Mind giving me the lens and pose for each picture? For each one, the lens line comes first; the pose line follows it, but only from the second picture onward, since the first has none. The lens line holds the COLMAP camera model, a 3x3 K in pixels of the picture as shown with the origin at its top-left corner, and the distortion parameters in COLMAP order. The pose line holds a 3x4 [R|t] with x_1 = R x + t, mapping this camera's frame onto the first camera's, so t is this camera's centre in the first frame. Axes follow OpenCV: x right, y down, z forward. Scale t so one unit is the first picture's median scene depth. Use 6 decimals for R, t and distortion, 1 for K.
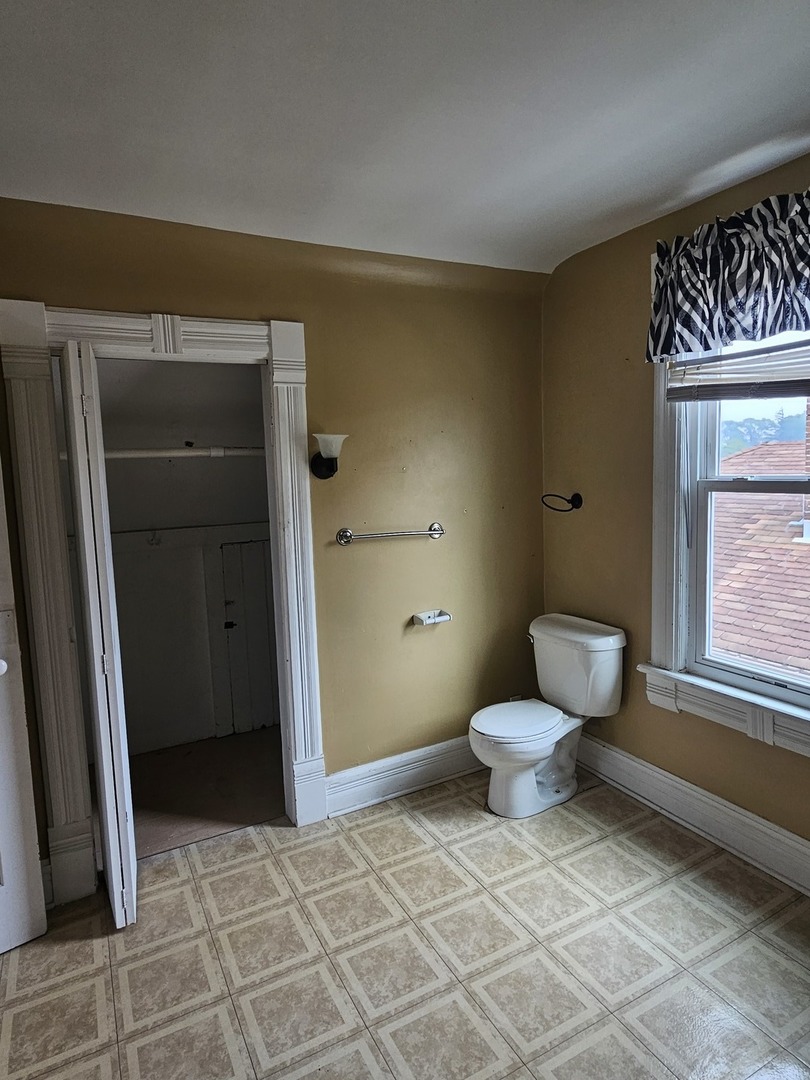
lens RADIAL K [[637.7, 0, 405.7], [0, 637.7, 533.9], [0, 0, 1]] dist [0.001090, -0.001234]
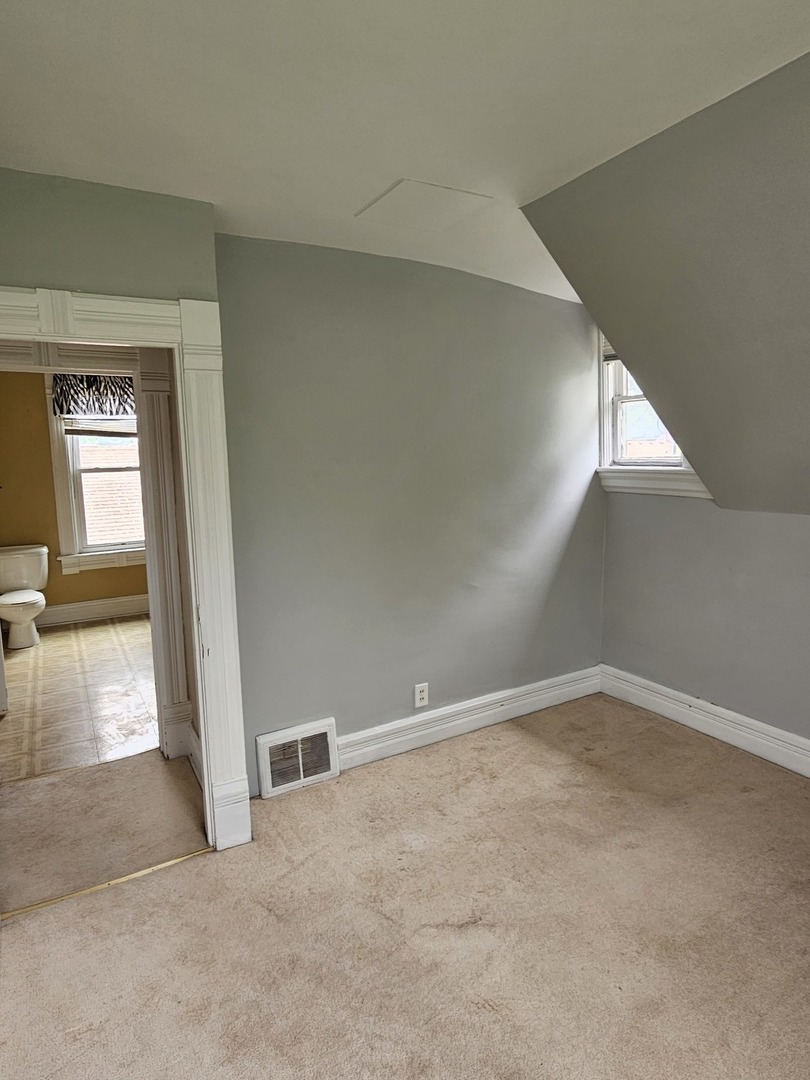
lens RADIAL K [[637.7, 0, 405.7], [0, 637.7, 533.9], [0, 0, 1]] dist [0.001090, -0.001234]
pose [[0.054339, -0.085005, 0.994898, -1.882966], [0.126543, 0.988923, 0.077583, 0.126056], [-0.990472, 0.121682, 0.064494, -0.322203]]
